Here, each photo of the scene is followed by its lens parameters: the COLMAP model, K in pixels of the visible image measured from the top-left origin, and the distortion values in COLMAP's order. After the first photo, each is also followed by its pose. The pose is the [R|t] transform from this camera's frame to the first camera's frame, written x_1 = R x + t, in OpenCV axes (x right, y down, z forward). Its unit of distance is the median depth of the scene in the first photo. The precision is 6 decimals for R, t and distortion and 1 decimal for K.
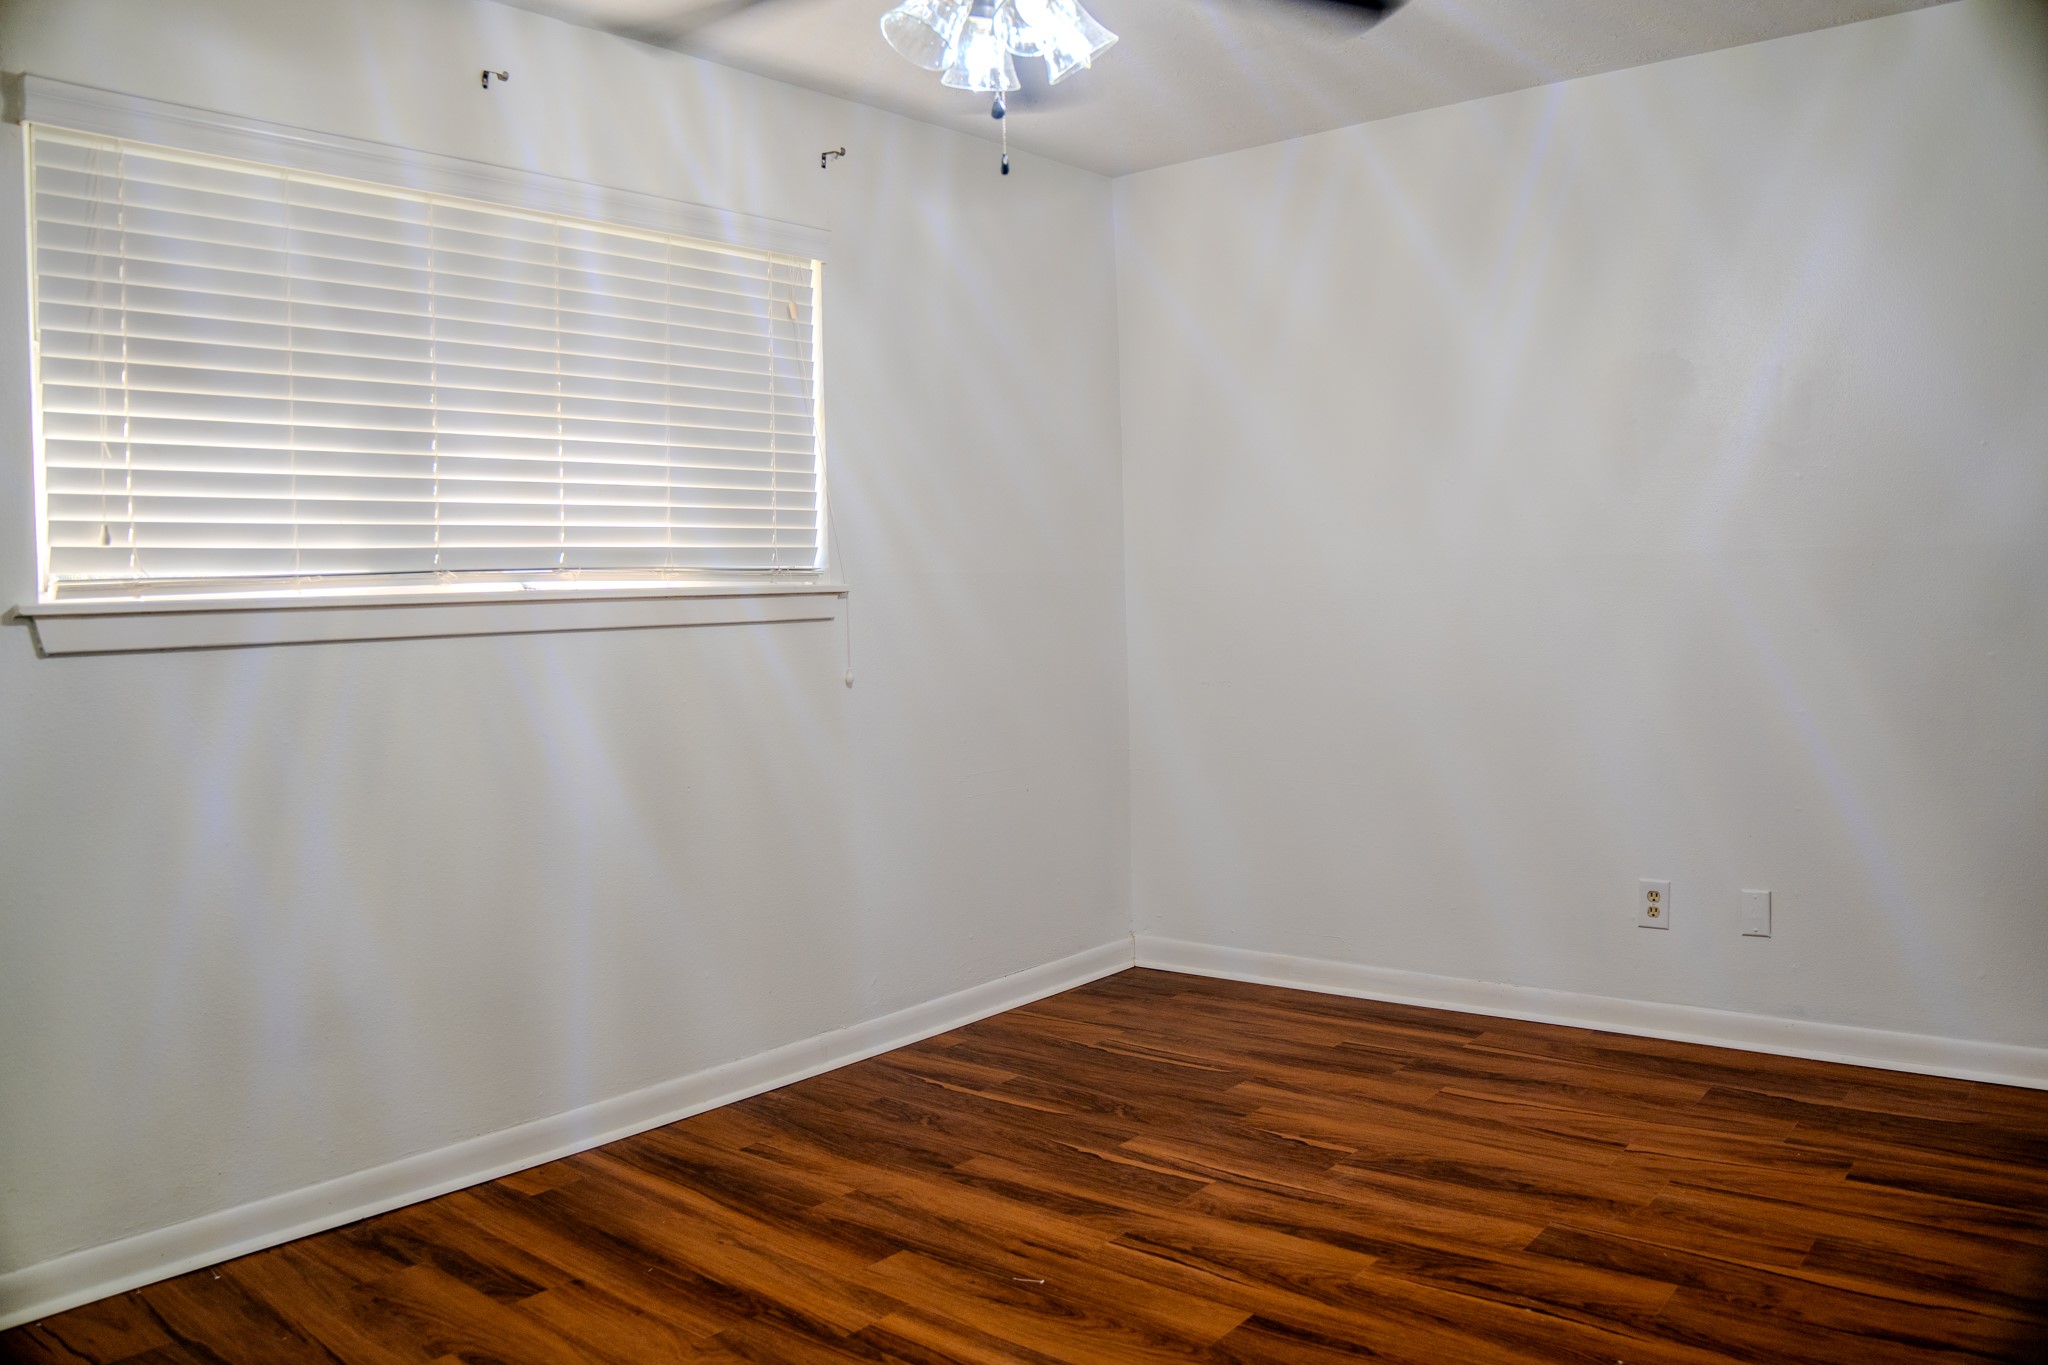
lens RADIAL K [[1511.0, 0, 1024.0], [0, 1511.0, 682.5], [0, 0, 1]] dist [-0.209015, 0.098670]
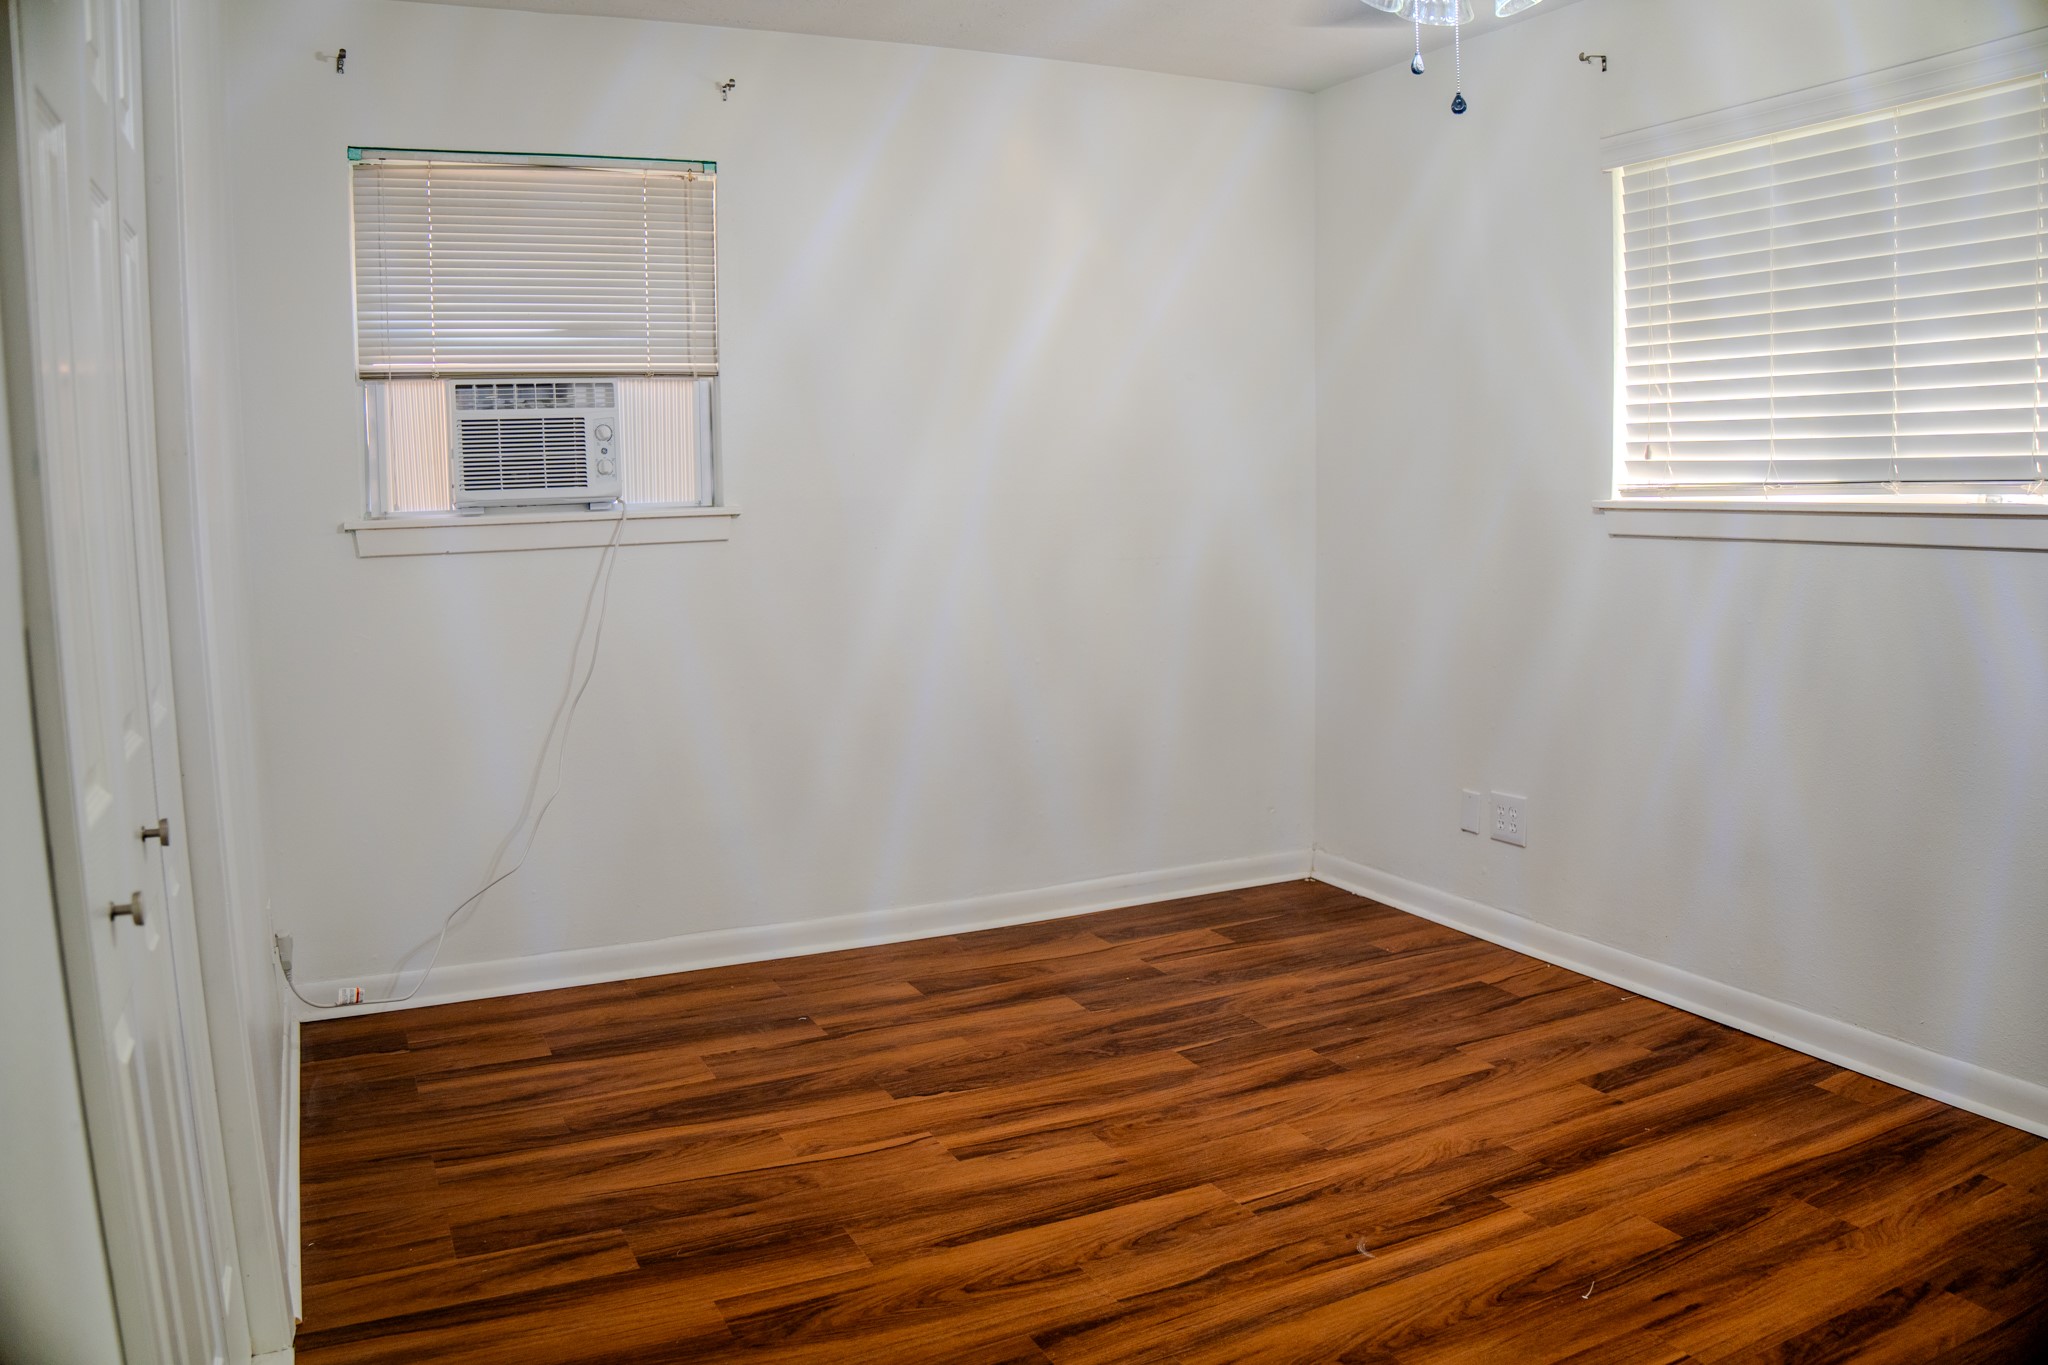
lens RADIAL K [[1511.0, 0, 1024.0], [0, 1511.0, 682.5], [0, 0, 1]] dist [-0.209015, 0.098670]
pose [[-0.411365, 0.148410, -0.899307, 0.761445], [-0.018512, 0.985091, 0.171035, -0.094973], [0.911283, 0.087006, -0.402485, 0.854712]]
